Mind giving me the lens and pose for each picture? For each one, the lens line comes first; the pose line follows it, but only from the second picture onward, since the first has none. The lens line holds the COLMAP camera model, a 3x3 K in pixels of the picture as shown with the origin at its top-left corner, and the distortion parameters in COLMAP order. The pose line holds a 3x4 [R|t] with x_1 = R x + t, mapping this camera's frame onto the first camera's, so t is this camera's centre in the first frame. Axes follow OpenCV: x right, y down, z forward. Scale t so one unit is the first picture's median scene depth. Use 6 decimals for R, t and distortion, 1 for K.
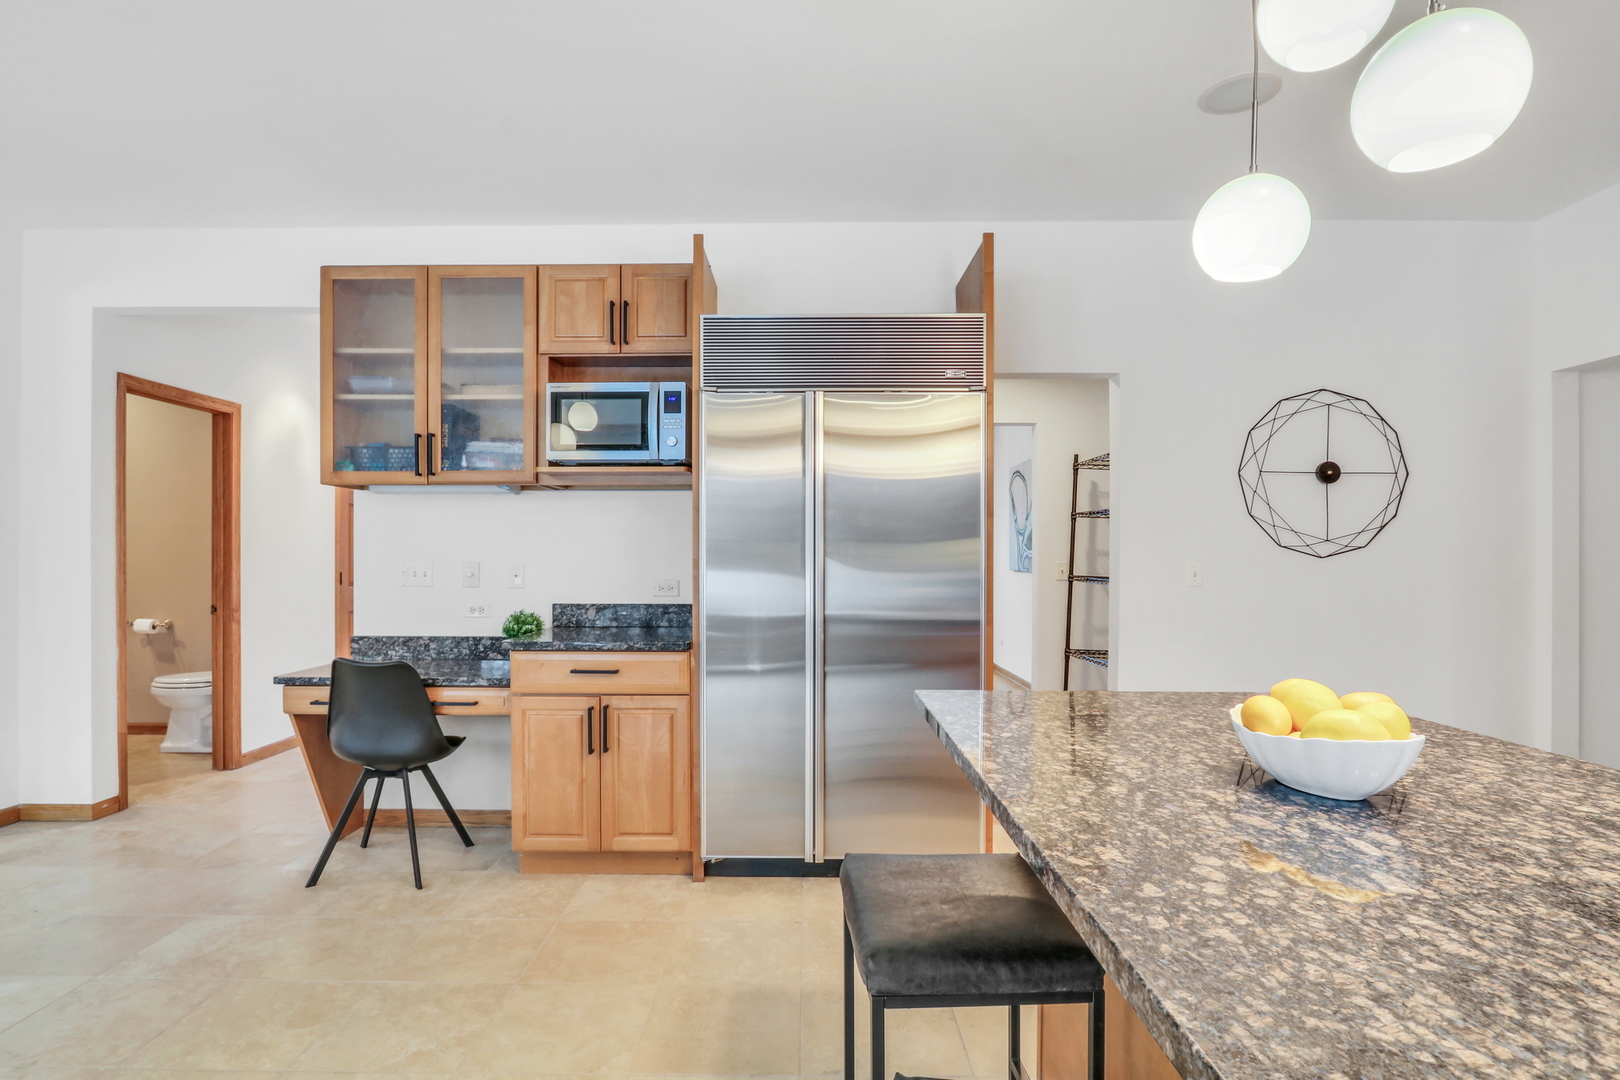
lens RADIAL K [[816.7, 0, 801.3], [0, 816.7, 556.9], [0, 0, 1]] dist [-0.013493, 0.000301]
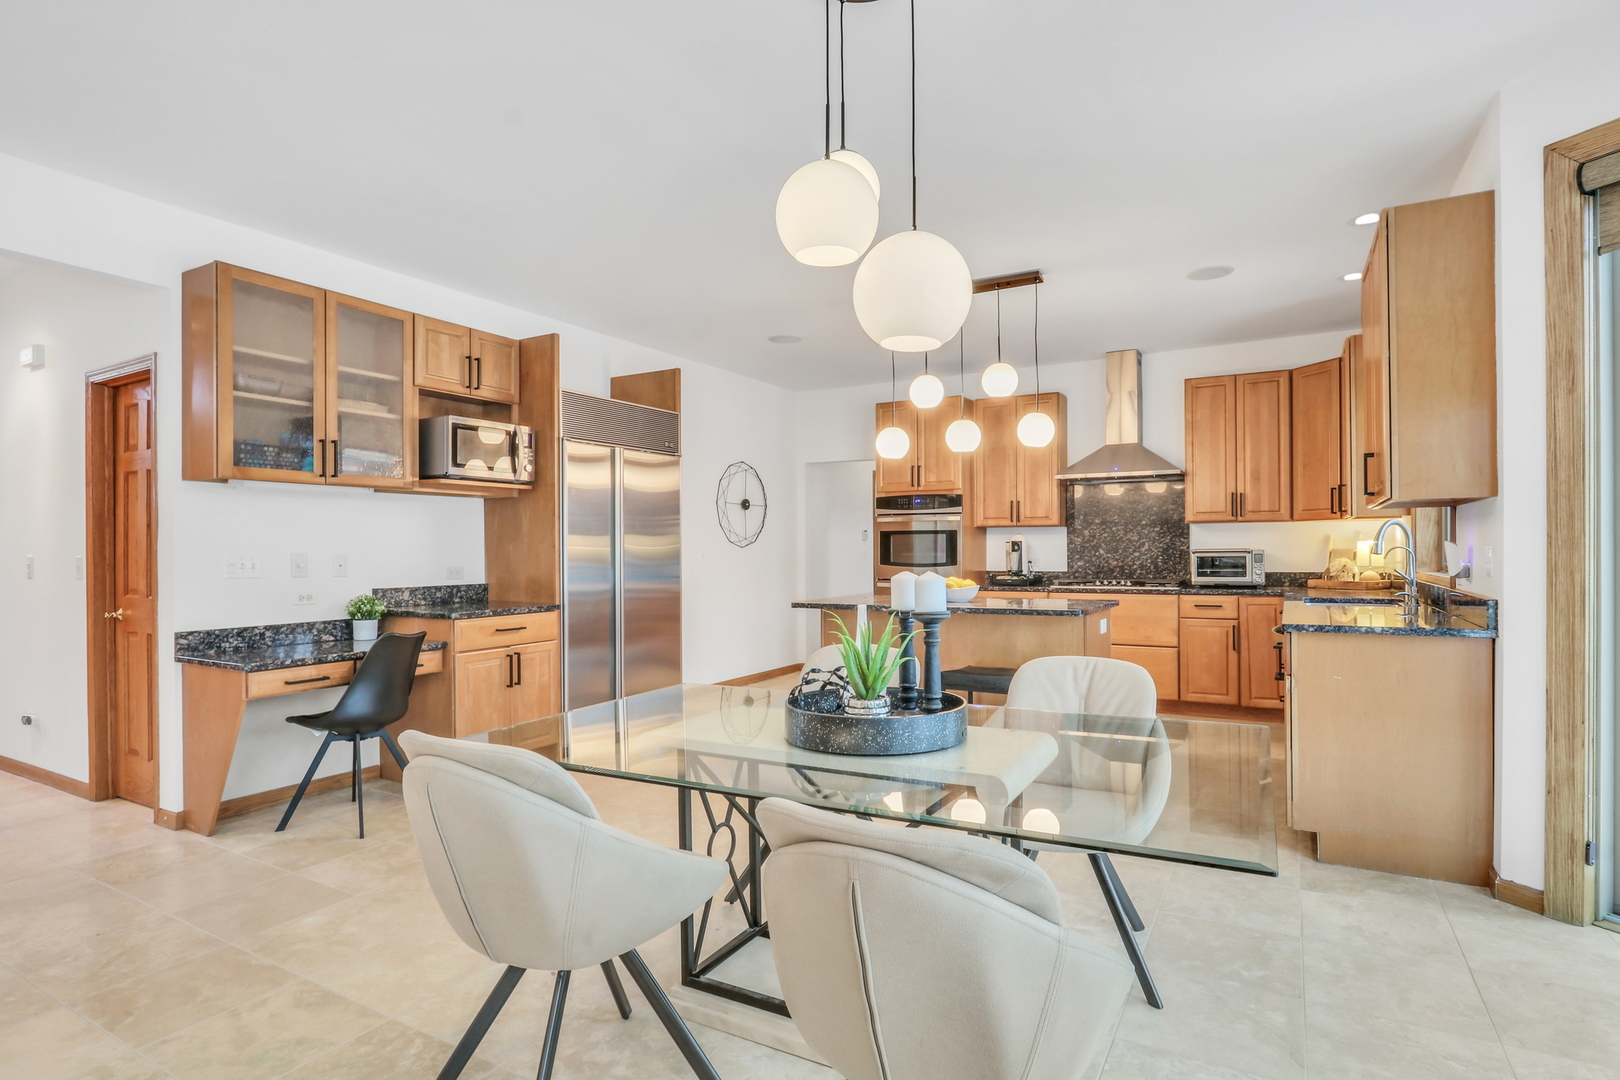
lens RADIAL K [[833.8, 0, 802.3], [0, 833.8, 549.5], [0, 0, 1]] dist [-0.013247, 0.001329]
pose [[0.495154, -0.005823, 0.868786, -1.049169], [0.005923, 0.999977, 0.003326, 0.000627], [-0.868785, 0.003499, 0.495177, -0.129563]]
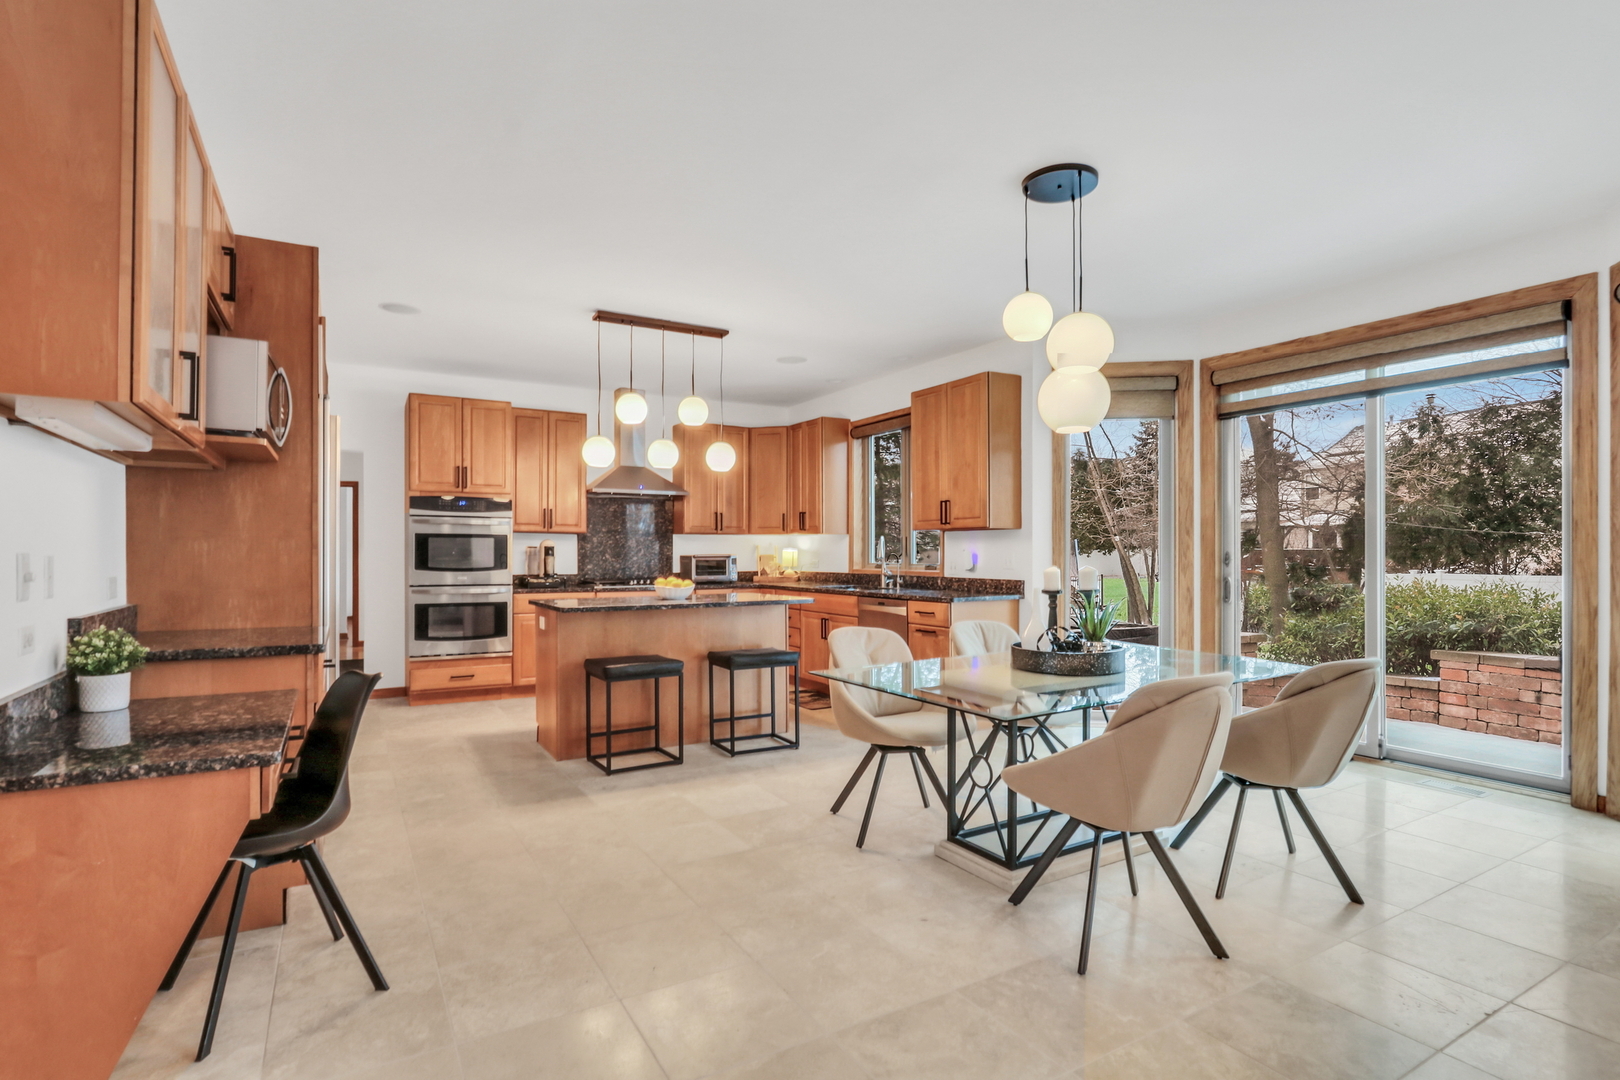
lens RADIAL K [[801.3, 0, 799.8], [0, 801.3, 549.8], [0, 0, 1]] dist [-0.014686, 0.001461]
pose [[-0.505437, 0.001025, 0.862863, -1.147093], [-0.002748, 0.999992, -0.002797, 0.003266], [-0.862859, -0.003784, -0.505430, 0.831500]]
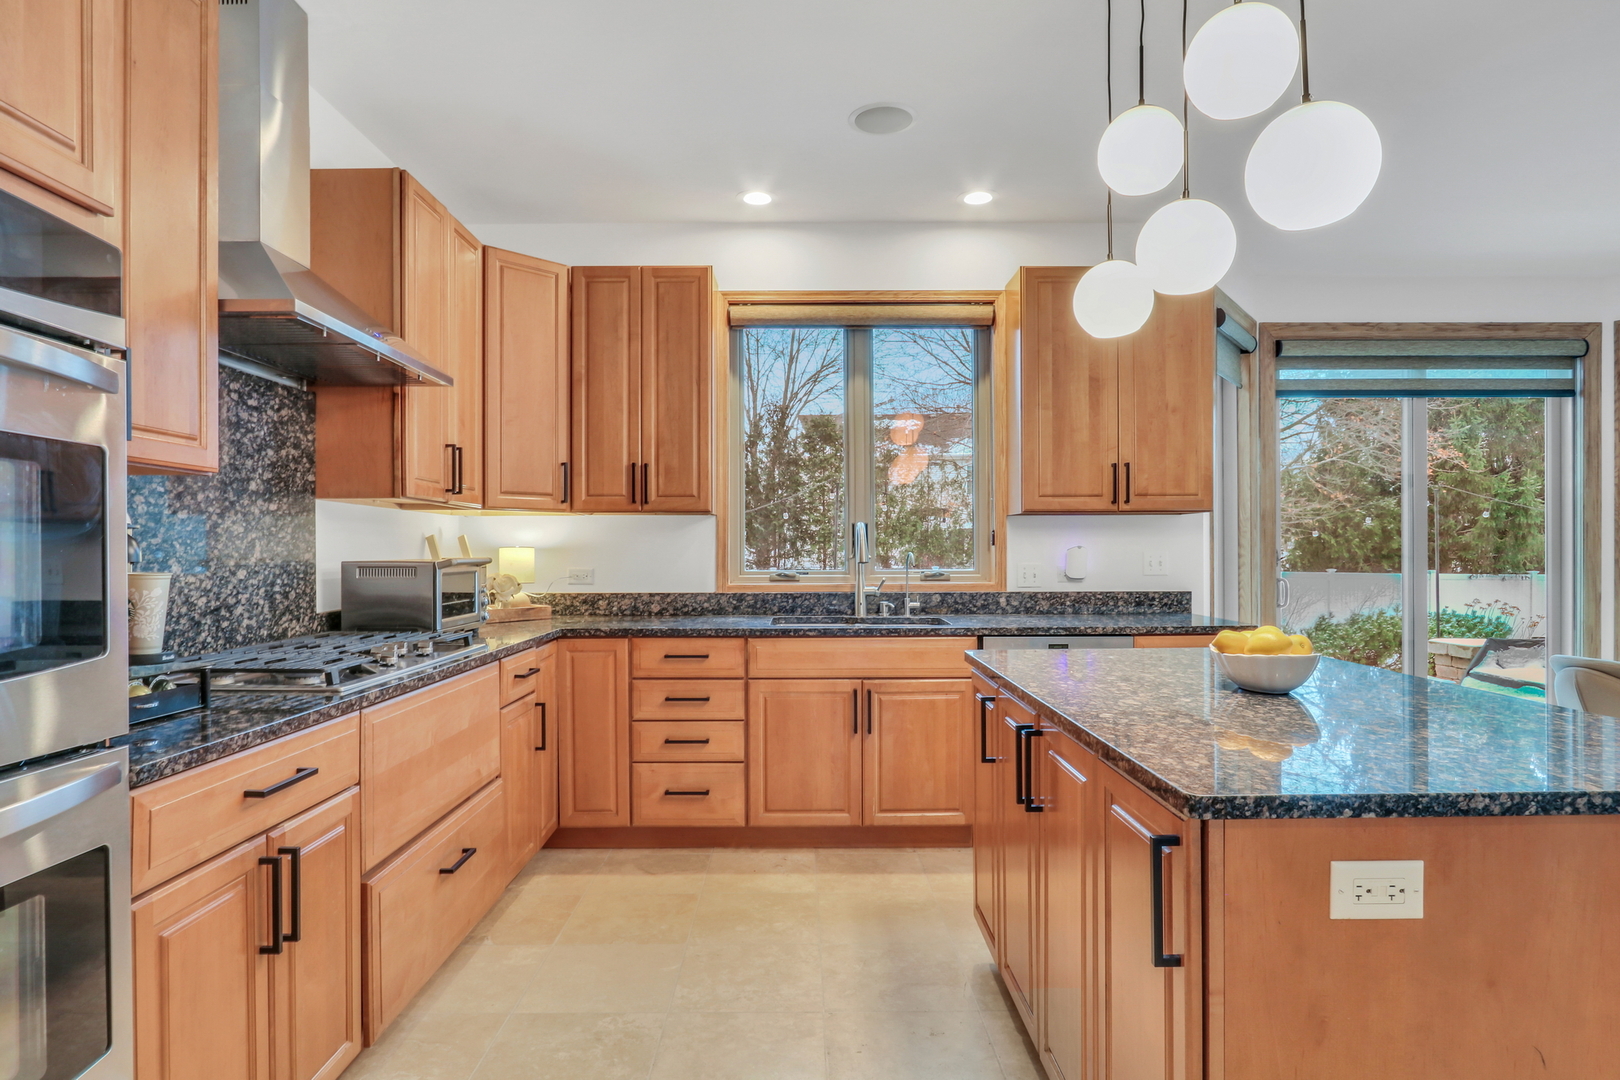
lens RADIAL K [[900.9, 0, 801.8], [0, 900.9, 555.1], [0, 0, 1]] dist [-0.015718, 0.002923]
pose [[-0.999939, 0.001372, -0.010963, 0.472733], [0.001359, 0.999998, 0.001251, 0.006573], [0.010965, 0.001236, -0.999939, 0.836781]]
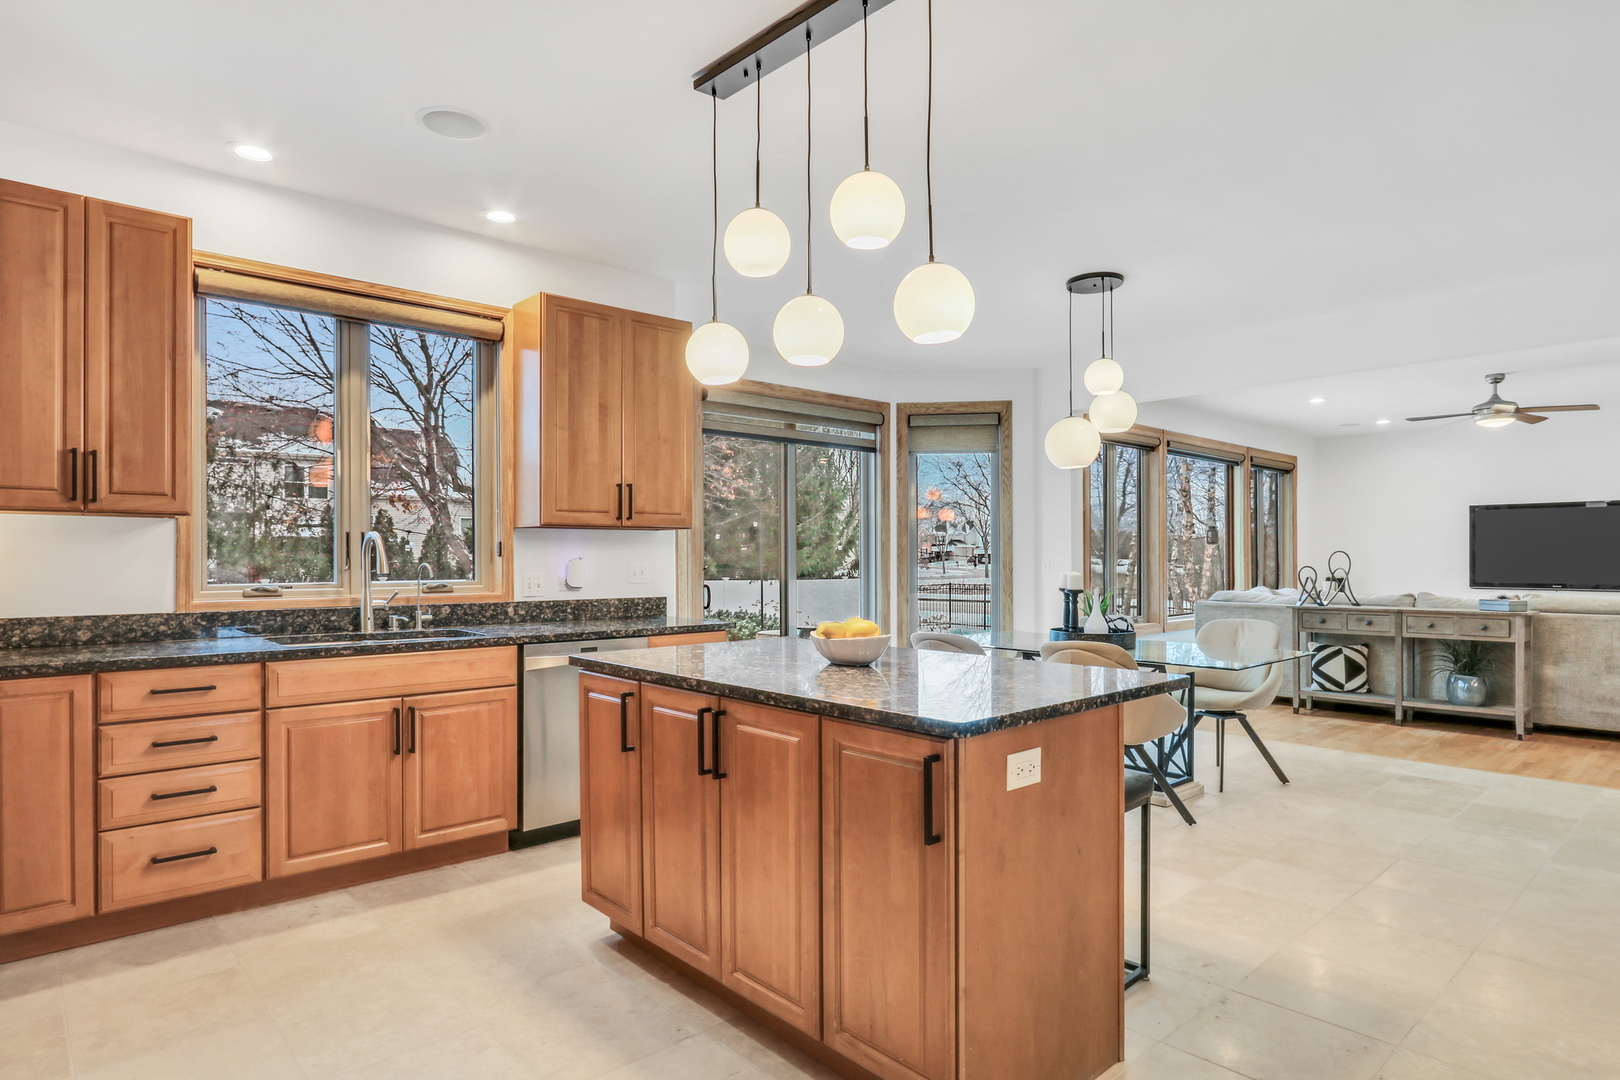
lens RADIAL K [[903.4, 0, 802.7], [0, 903.4, 561.8], [0, 0, 1]] dist [-0.024057, 0.012635]
pose [[-0.739552, 0.000986, -0.673098, 0.716913], [0.002836, 0.999995, -0.001652, 0.005838], [0.673093, -0.003131, -0.739551, 0.823784]]
